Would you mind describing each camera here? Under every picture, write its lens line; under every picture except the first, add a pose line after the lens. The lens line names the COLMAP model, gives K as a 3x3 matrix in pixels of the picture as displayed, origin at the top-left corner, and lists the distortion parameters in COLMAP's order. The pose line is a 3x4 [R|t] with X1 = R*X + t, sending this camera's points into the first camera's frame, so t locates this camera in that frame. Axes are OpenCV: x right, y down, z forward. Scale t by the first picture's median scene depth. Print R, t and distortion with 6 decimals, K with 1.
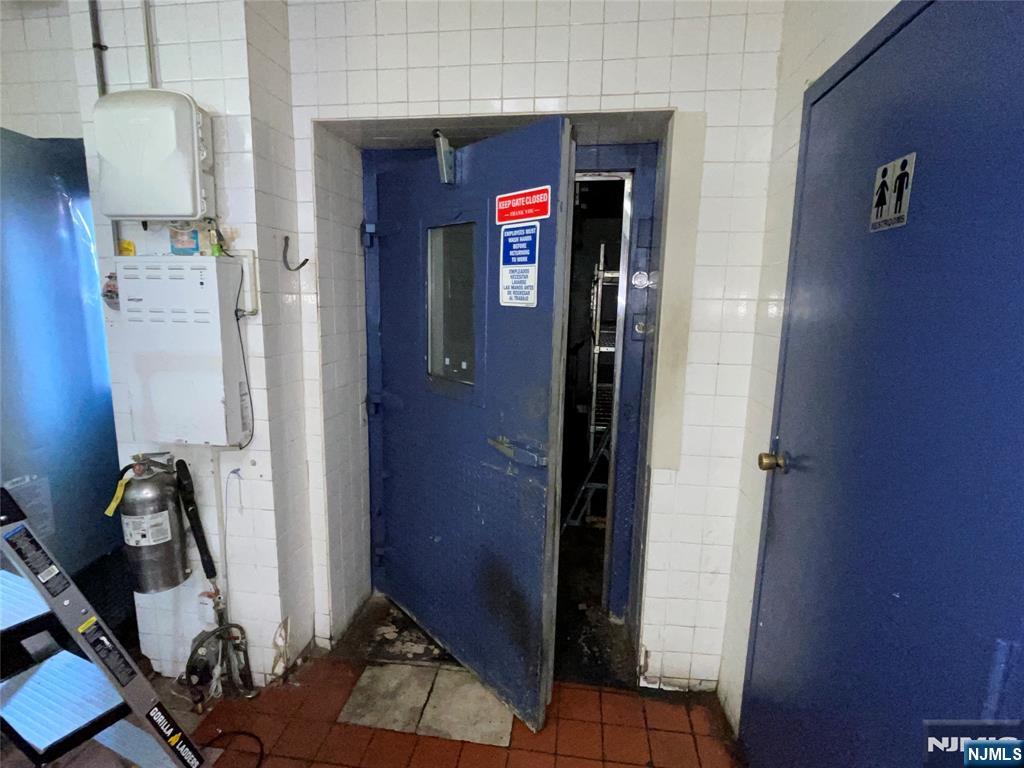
lens RADIAL K [[544.9, 0, 512.0], [0, 544.9, 384.0], [0, 0, 1]] dist [-0.030139, -0.000128]
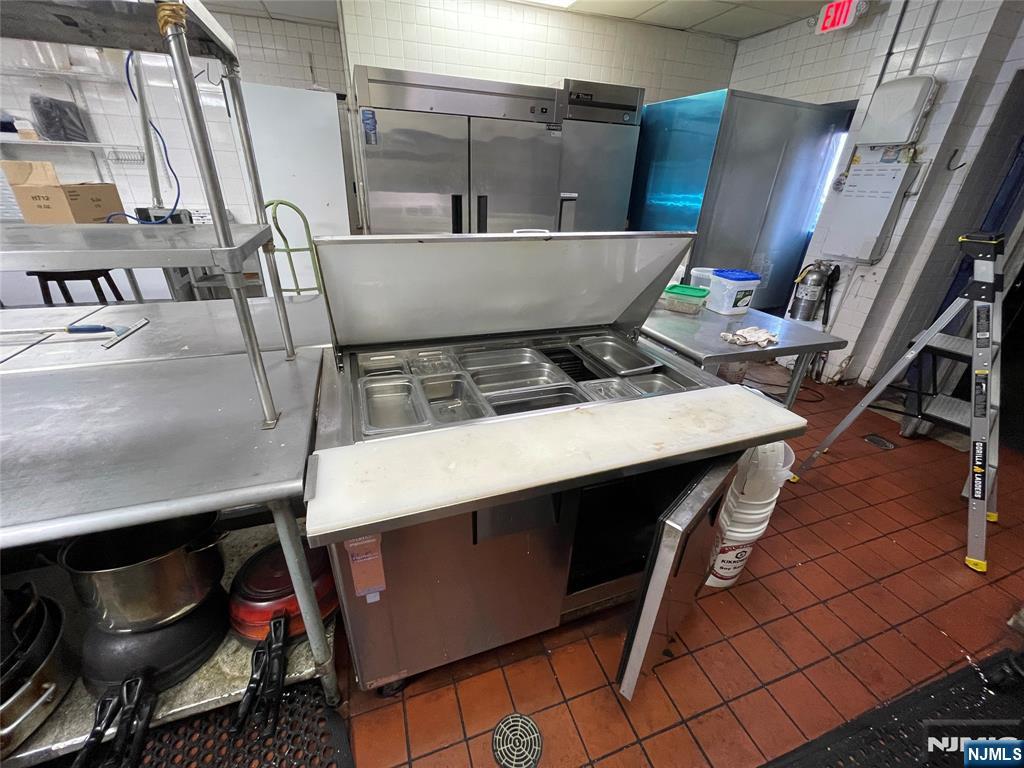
lens RADIAL K [[410.5, 0, 504.9], [0, 410.5, 383.8], [0, 0, 1]] dist [-0.000885, -0.000773]
pose [[0.433221, 0.396081, -0.809592, 0.359007], [-0.176645, 0.918154, 0.354669, 0.237435], [0.883808, -0.010639, 0.467729, -1.028039]]
